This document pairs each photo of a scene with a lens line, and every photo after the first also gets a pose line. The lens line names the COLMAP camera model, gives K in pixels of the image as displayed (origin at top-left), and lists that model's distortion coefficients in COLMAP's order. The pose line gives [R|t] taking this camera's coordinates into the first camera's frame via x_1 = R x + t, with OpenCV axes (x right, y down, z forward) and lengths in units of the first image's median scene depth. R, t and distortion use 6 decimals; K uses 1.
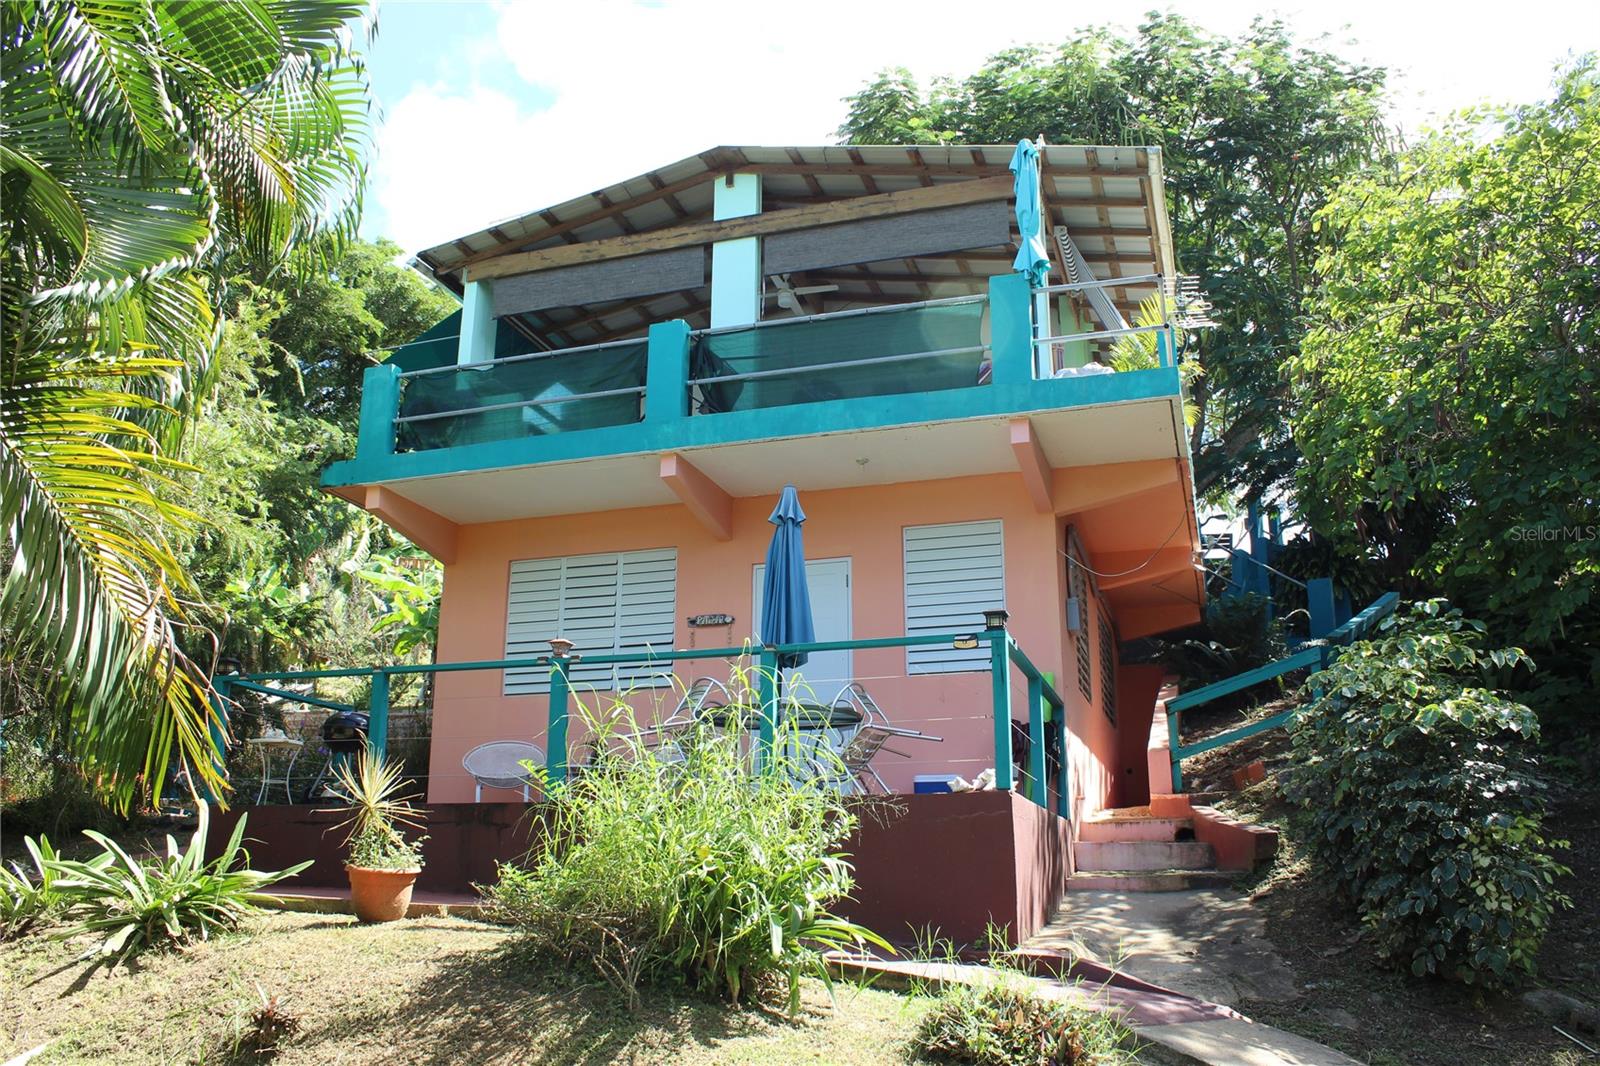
lens RADIAL K [[1371.6, 0, 800.0], [0, 1371.6, 533.0], [0, 0, 1]] dist [-0.383352, -0.001868]
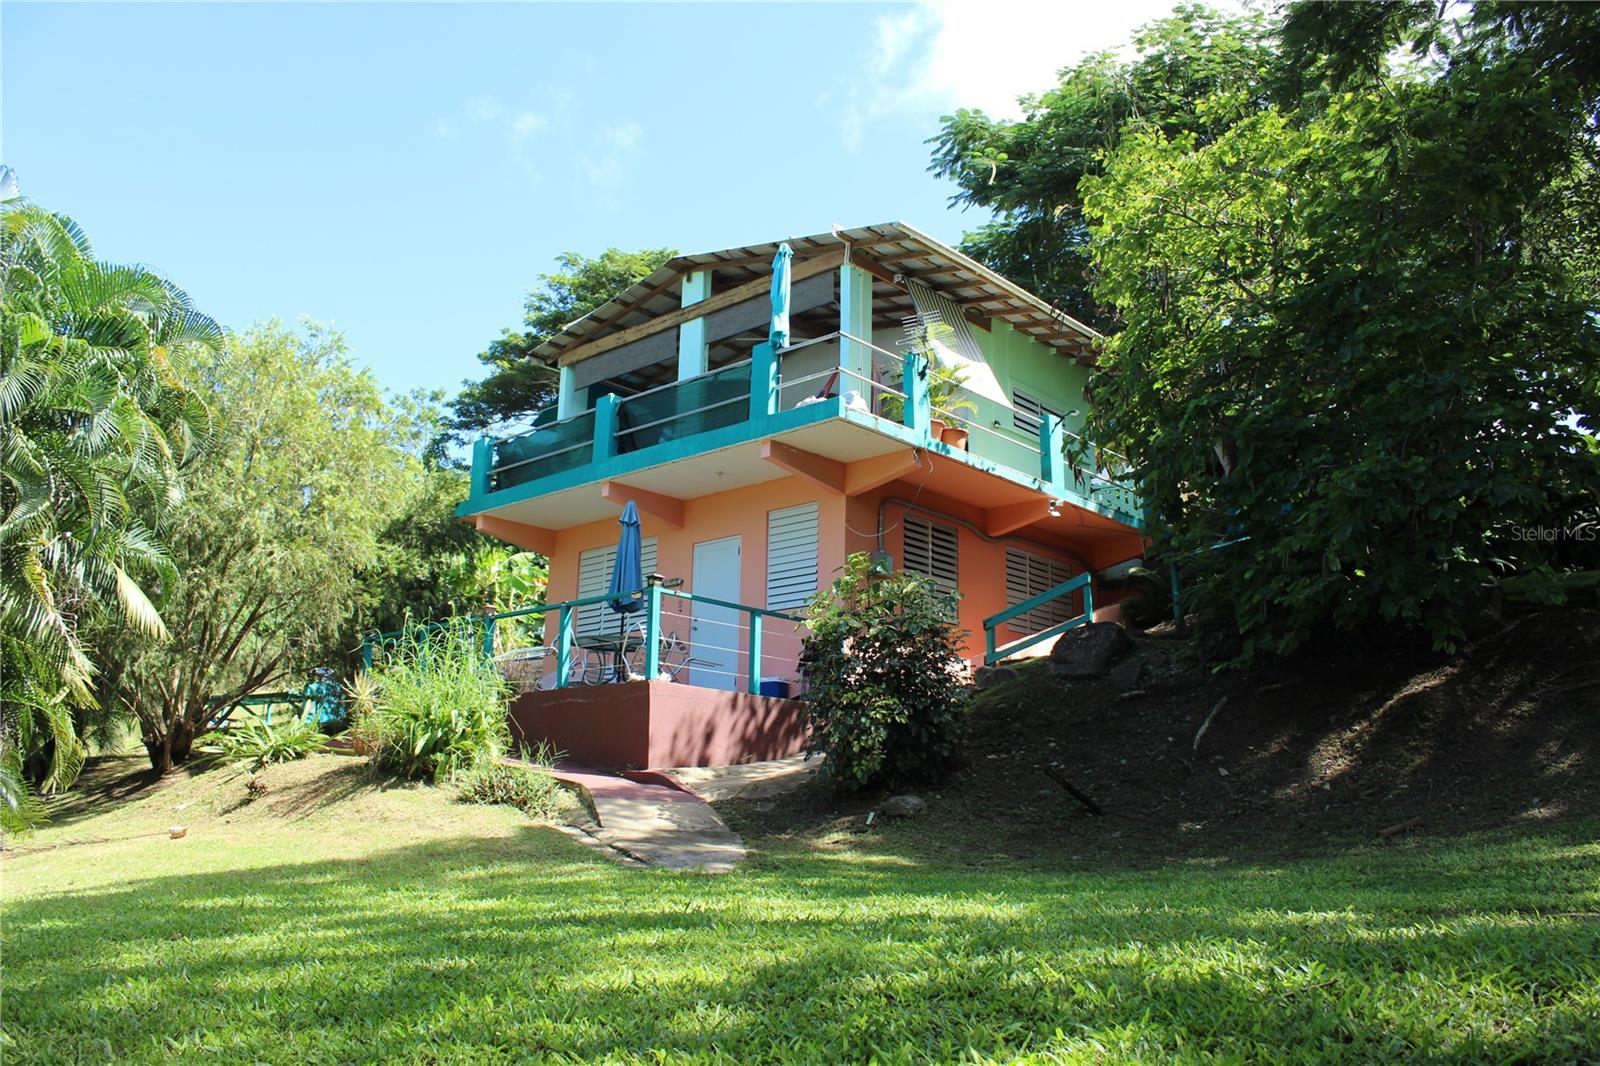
lens RADIAL K [[1371.6, 0, 800.0], [0, 1371.6, 533.0], [0, 0, 1]] dist [-0.383352, -0.001868]
pose [[0.874382, -0.074779, -0.479441, 0.760561], [0.117529, 0.991271, 0.059735, -0.057312], [0.470789, -0.108579, 0.875539, -0.295029]]
